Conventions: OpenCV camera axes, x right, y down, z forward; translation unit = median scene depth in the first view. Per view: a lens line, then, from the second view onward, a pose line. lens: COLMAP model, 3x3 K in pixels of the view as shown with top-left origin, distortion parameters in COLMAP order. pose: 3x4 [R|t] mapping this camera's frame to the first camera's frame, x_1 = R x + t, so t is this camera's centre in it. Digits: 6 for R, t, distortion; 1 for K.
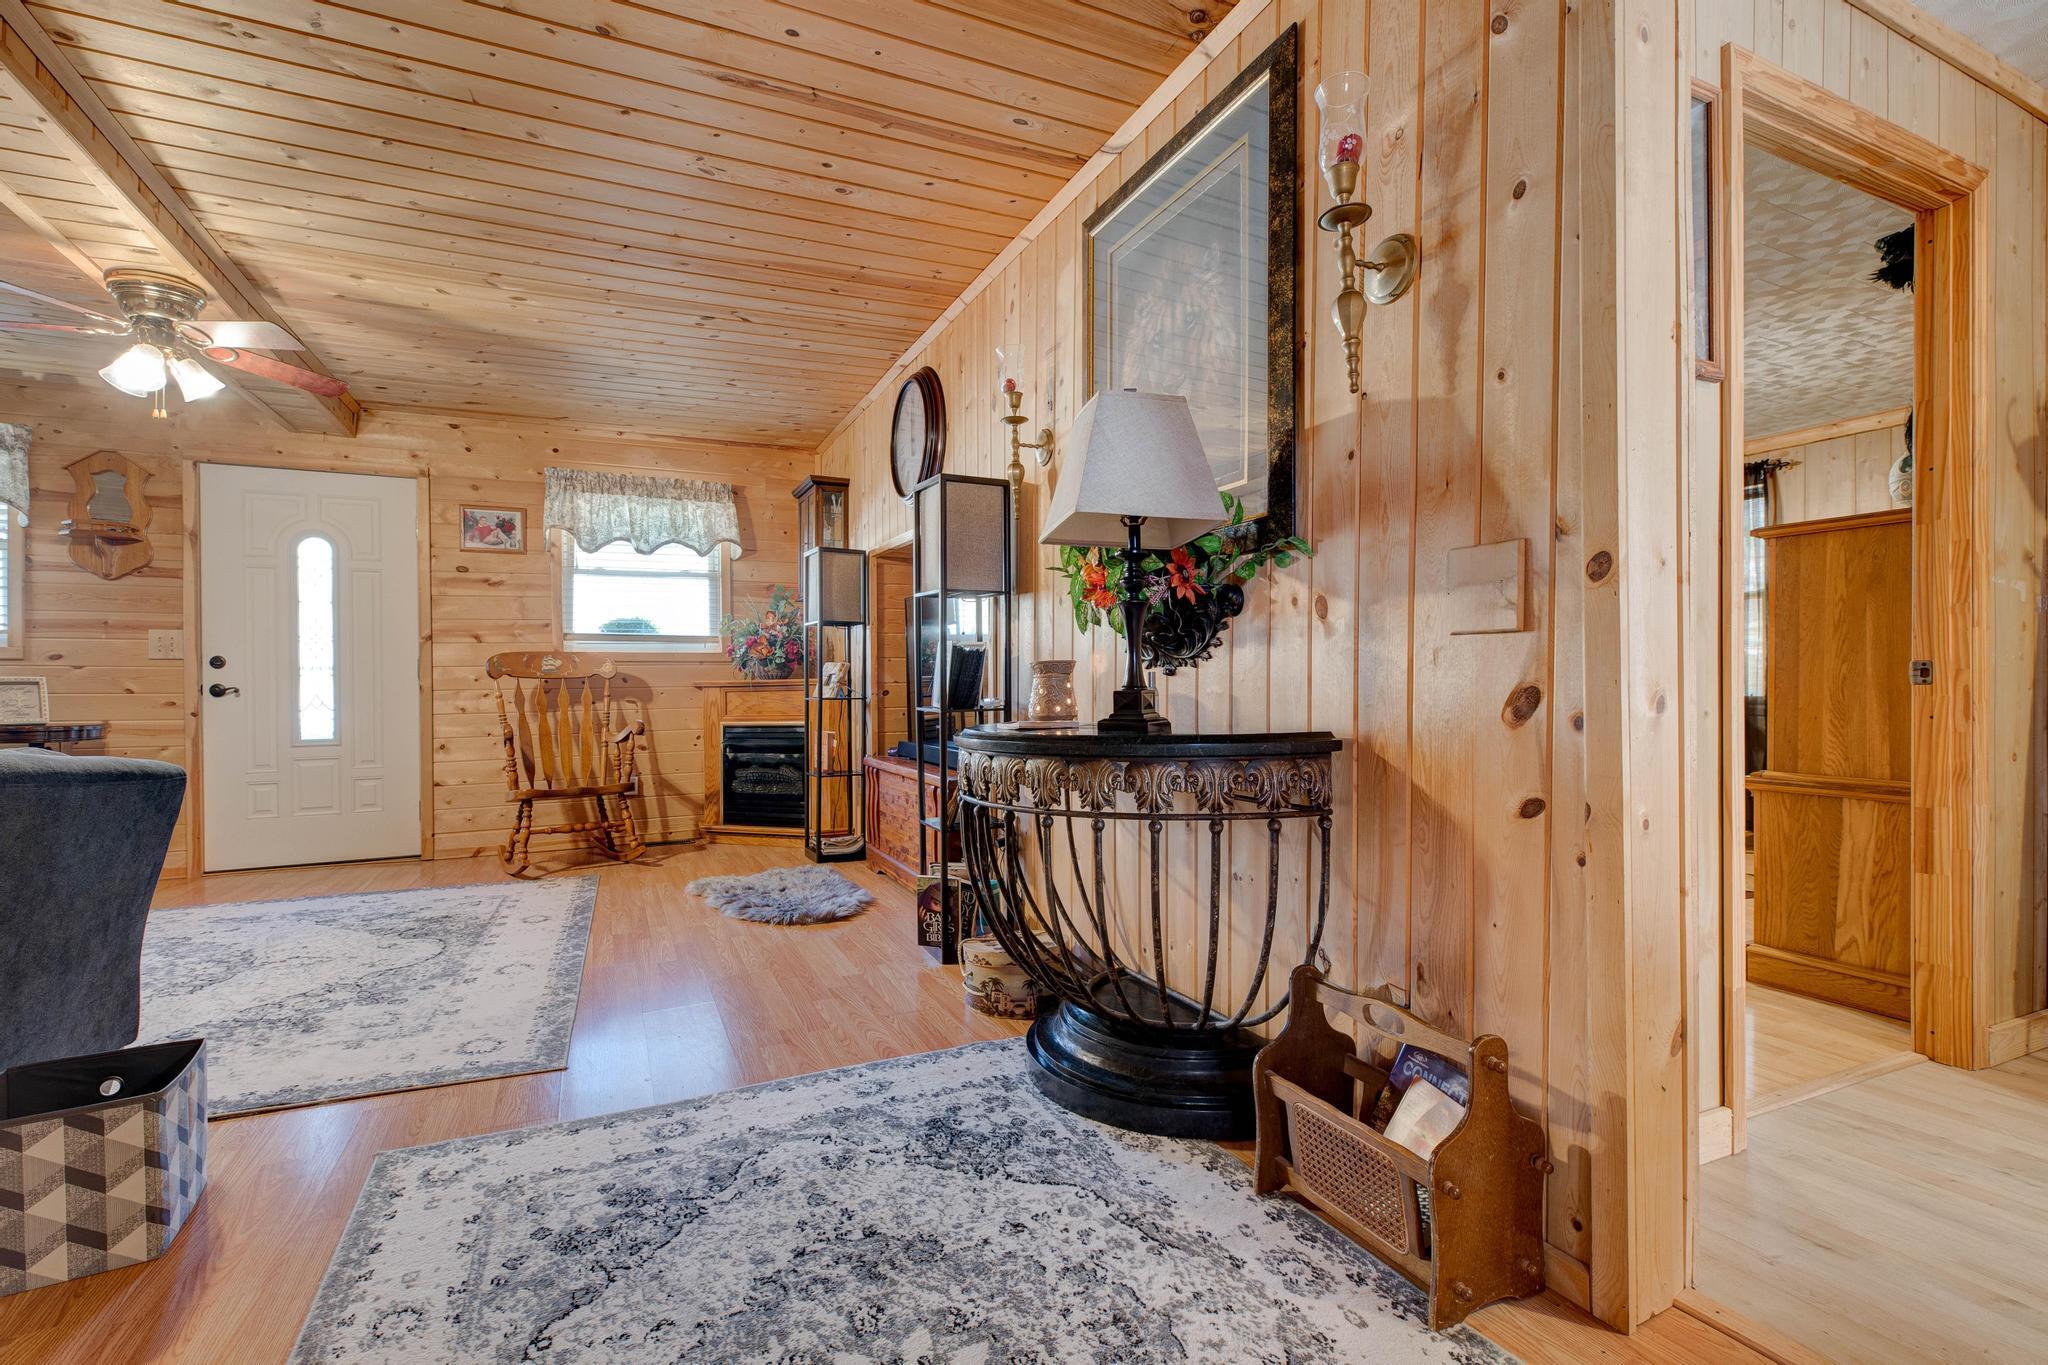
lens RADIAL K [[986.6, 0, 1067.7], [0, 986.6, 685.1], [0, 0, 1]] dist [-0.011746, -0.000314]
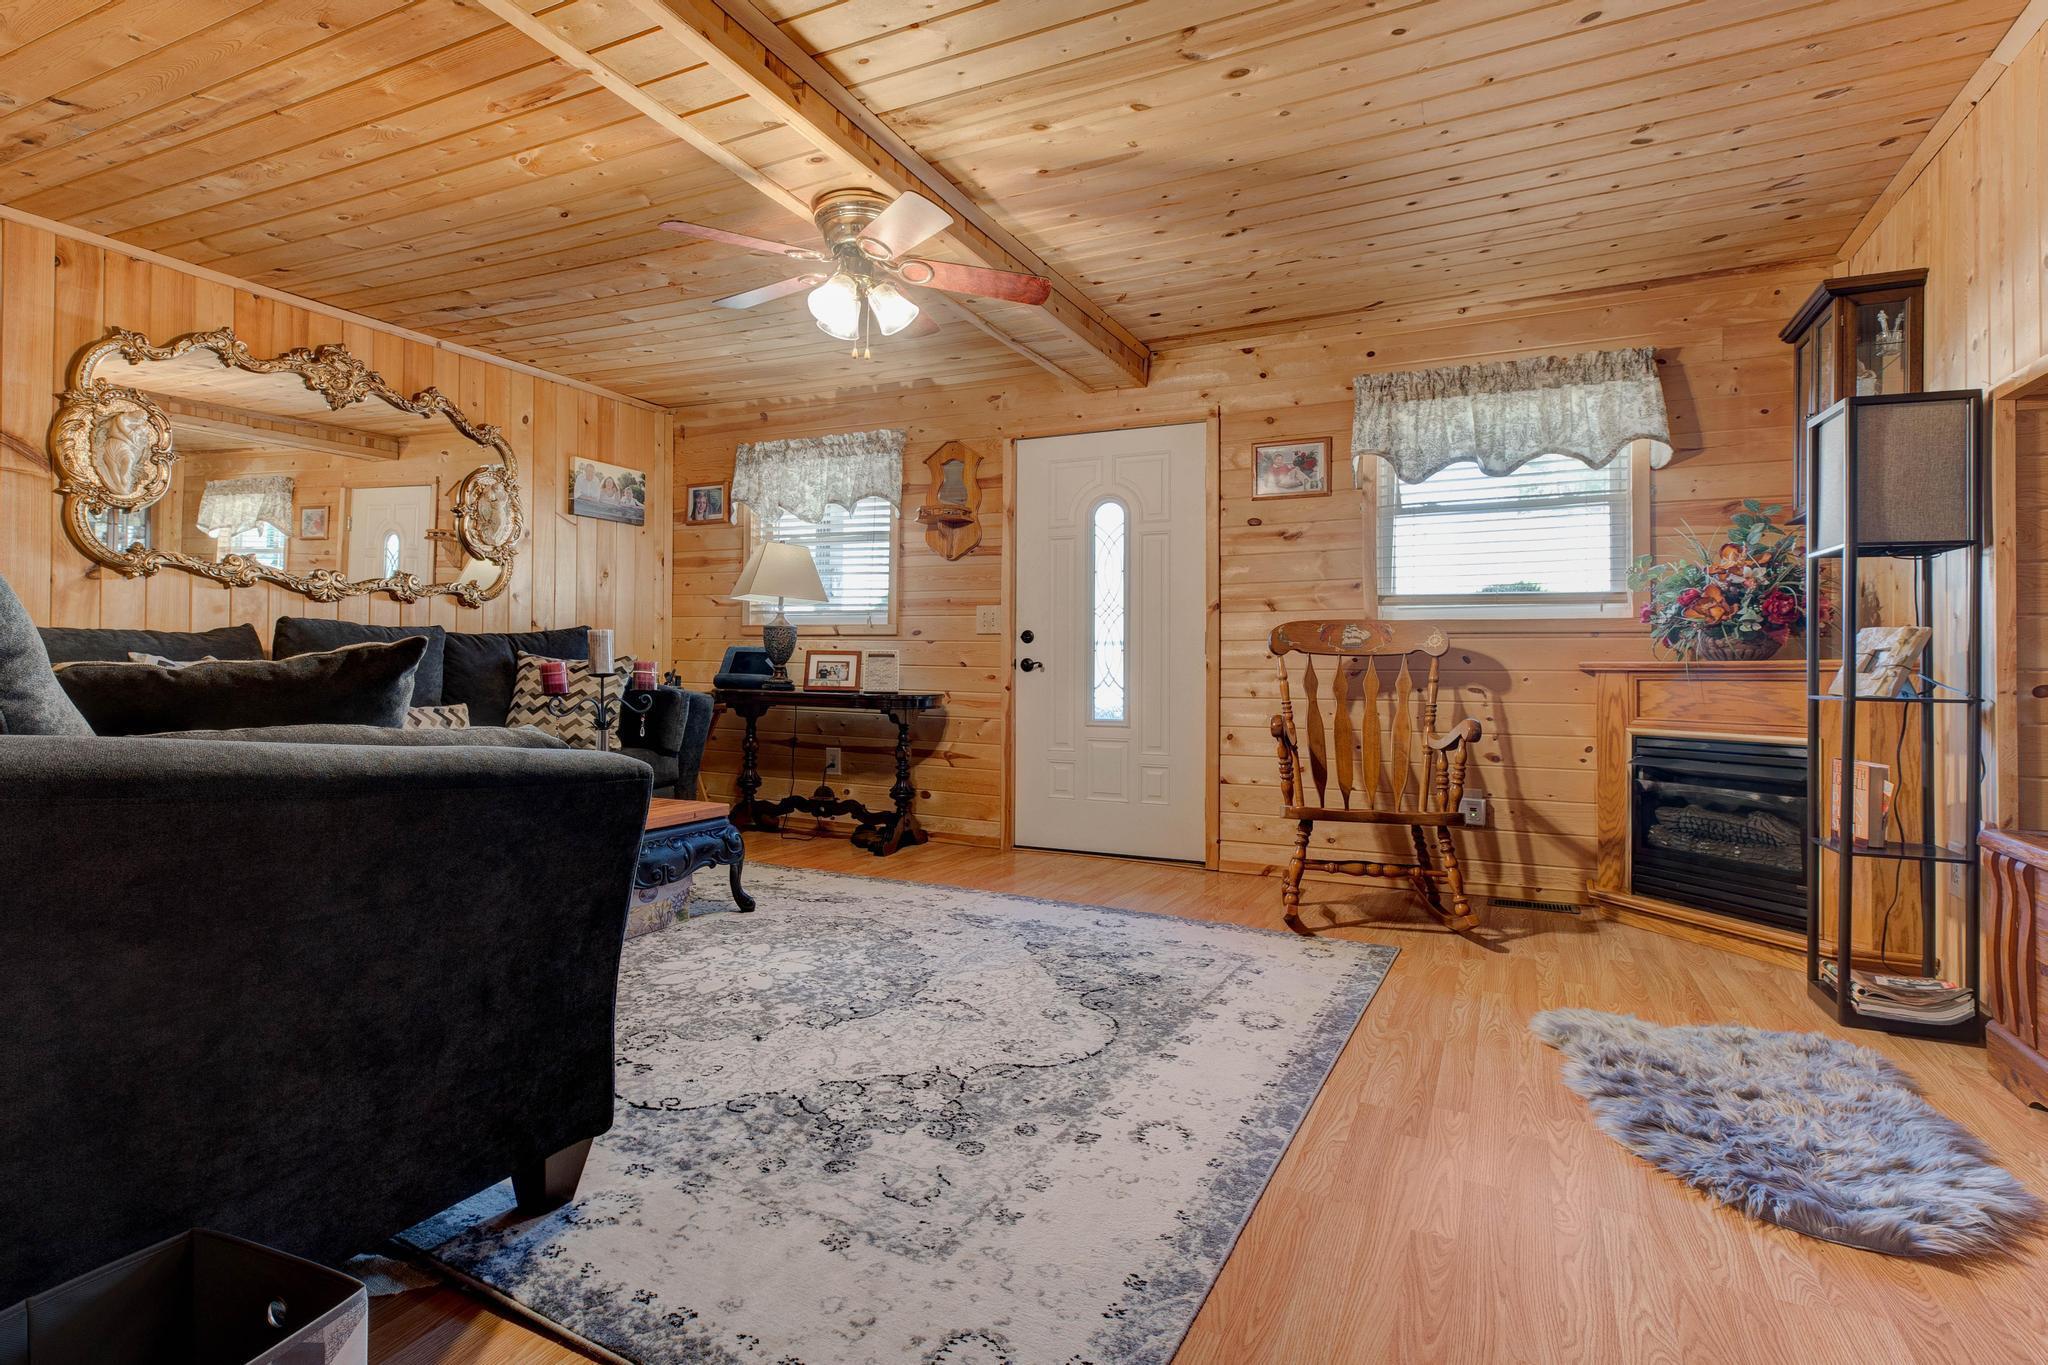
lens RADIAL K [[937.2, 0, 938.4], [0, 937.2, 648.4], [0, 0, 1]] dist [0.008831, -0.000391]
pose [[0.538188, -0.002555, -0.842821, -0.093580], [-0.016168, 0.999780, -0.013355, 0.002441], [0.842669, 0.020814, 0.538029, 0.343166]]
